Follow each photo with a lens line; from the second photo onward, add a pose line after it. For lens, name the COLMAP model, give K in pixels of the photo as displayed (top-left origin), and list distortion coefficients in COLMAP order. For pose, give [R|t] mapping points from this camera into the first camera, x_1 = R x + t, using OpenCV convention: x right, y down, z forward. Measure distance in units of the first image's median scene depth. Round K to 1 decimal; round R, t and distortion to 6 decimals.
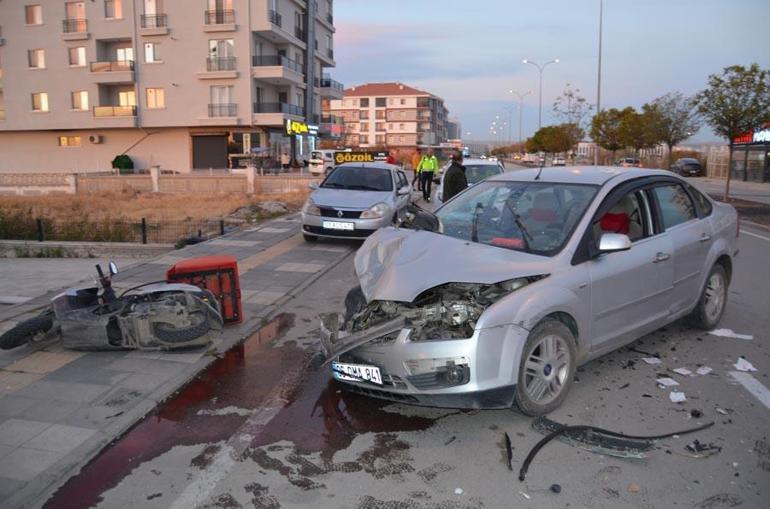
lens RADIAL K [[607.0, 0, 385.0], [0, 607.0, 254.5], [0, 0, 1]] dist [-0.081442, 0.011594]
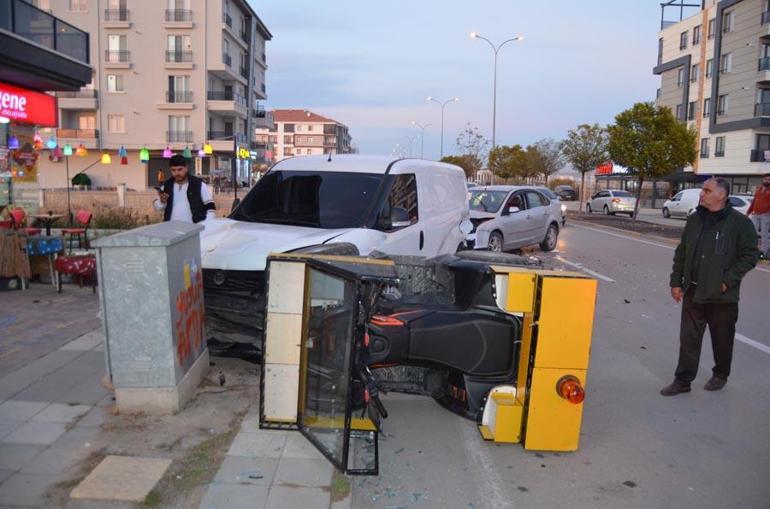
lens RADIAL K [[607.0, 0, 385.0], [0, 607.0, 254.5], [0, 0, 1]] dist [-0.081442, 0.011594]
pose [[0.985529, 0.001175, 0.169502, -0.074347], [0.005469, 0.999235, -0.038725, 0.030591], [-0.169418, 0.039092, 0.984769, -0.180668]]
